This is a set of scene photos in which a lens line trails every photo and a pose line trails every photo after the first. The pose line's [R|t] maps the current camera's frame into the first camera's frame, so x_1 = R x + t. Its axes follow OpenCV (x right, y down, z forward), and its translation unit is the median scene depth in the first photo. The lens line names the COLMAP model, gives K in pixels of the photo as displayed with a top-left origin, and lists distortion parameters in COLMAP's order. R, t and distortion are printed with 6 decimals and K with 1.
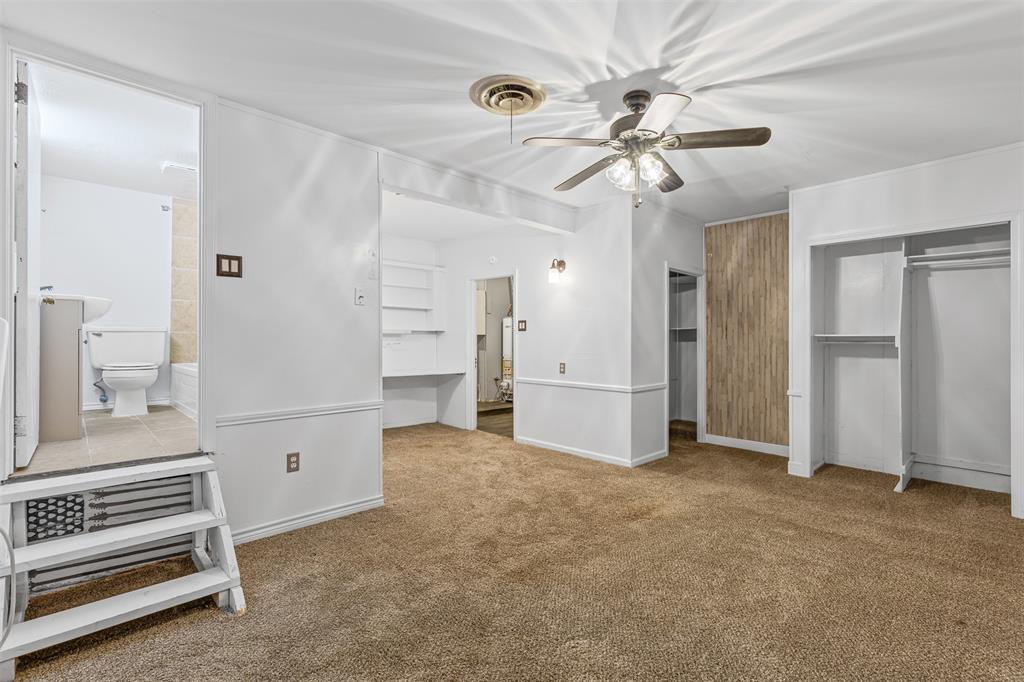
lens RADIAL K [[462.3, 0, 517.7], [0, 462.3, 336.3], [0, 0, 1]] dist [0.011131, -0.004132]
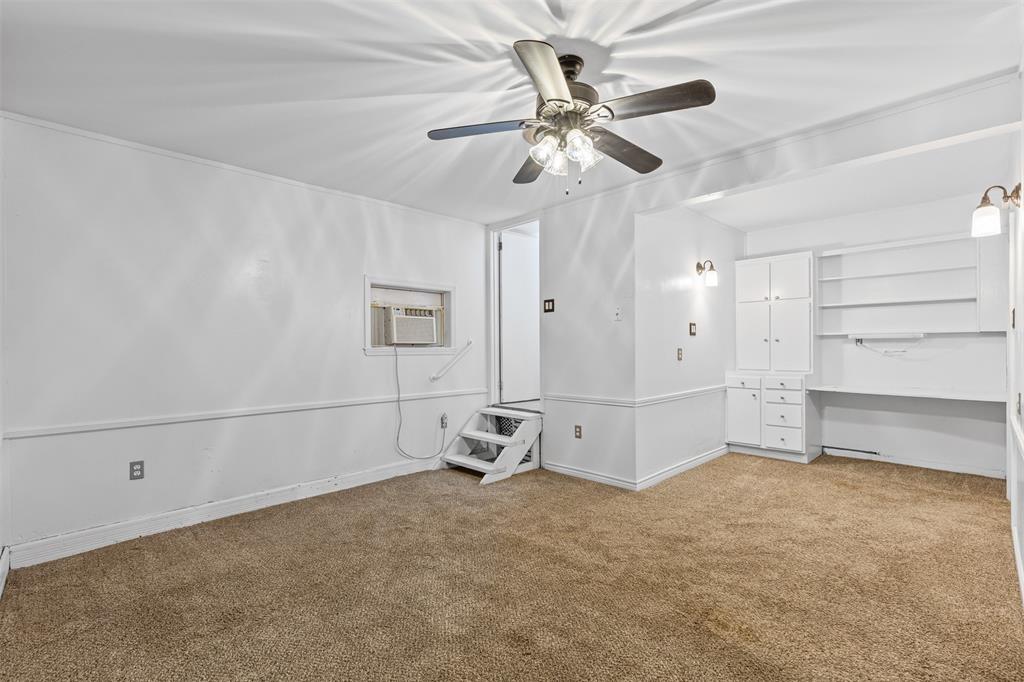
lens RADIAL K [[462.3, 0, 522.8], [0, 462.3, 346.8], [0, 0, 1]] dist [0.011131, -0.004132]
pose [[0.023324, -0.006611, -0.999706, 1.069810], [0.015290, 0.999864, -0.006255, 0.008104], [0.999611, -0.015139, 0.023422, 0.859939]]
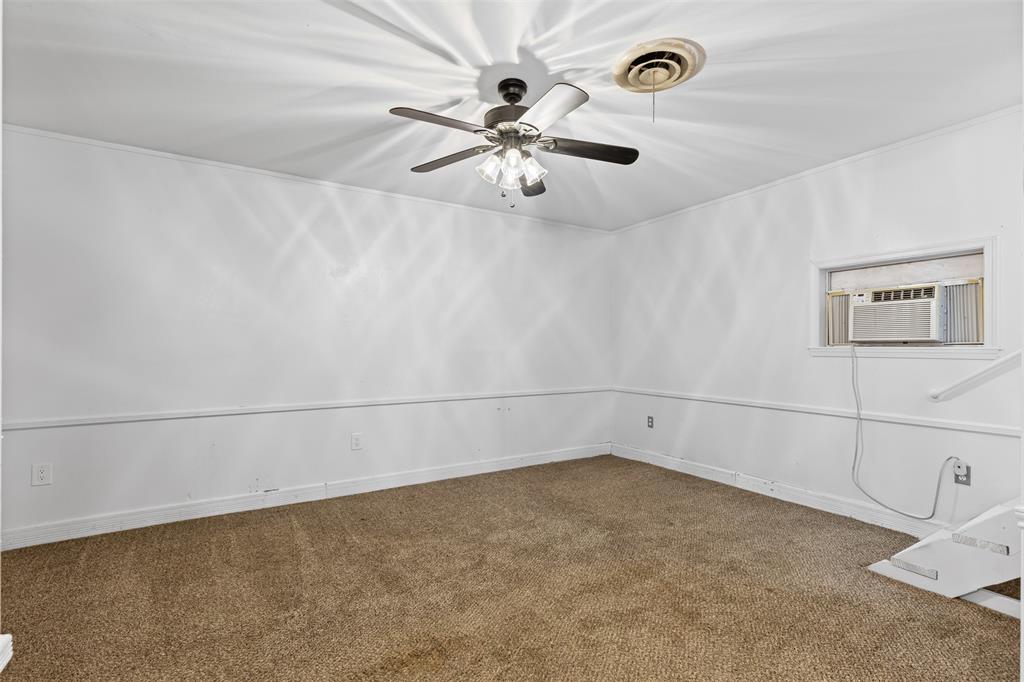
lens RADIAL K [[453.7, 0, 513.8], [0, 453.7, 340.4], [0, 0, 1]] dist [0.001228, 0.000436]
pose [[-0.978217, -0.003597, 0.207552, 0.061323], [-0.008539, 0.999701, -0.022918, 0.012710], [-0.207408, -0.024191, -0.977955, 1.814631]]
